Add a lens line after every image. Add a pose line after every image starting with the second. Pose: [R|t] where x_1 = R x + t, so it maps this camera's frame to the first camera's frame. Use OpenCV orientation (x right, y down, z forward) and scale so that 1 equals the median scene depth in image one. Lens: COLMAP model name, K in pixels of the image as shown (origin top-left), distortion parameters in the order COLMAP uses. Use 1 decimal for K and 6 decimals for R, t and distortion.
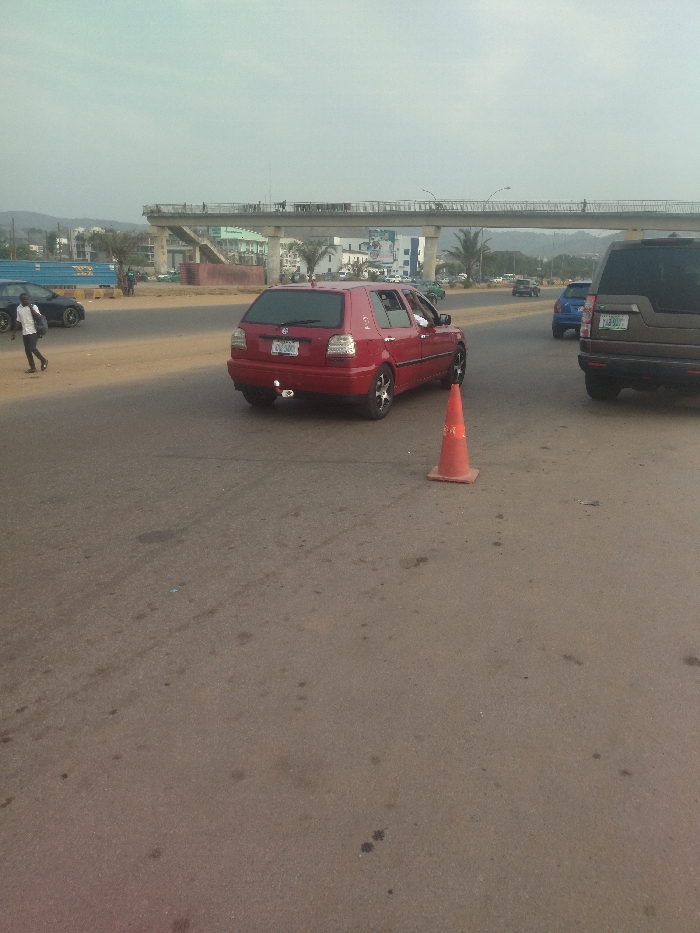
lens RADIAL K [[716.6, 0, 355.5], [0, 716.6, 470.7], [0, 0, 1]] dist [0.110048, -0.234431]
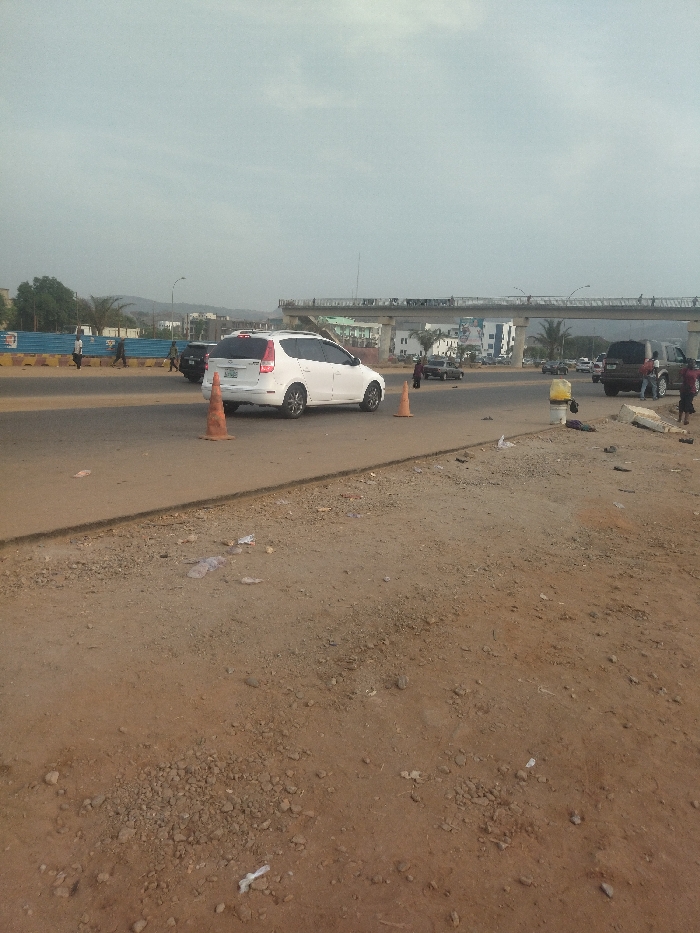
lens RADIAL K [[713.9, 0, 350.0], [0, 713.9, 466.5], [0, 0, 1]] dist [0.123421, -0.233578]
pose [[0.993232, 0.029325, -0.112381, -0.030562], [-0.041773, 0.993047, -0.110060, 0.046215], [0.108372, 0.114010, 0.987551, -0.163198]]
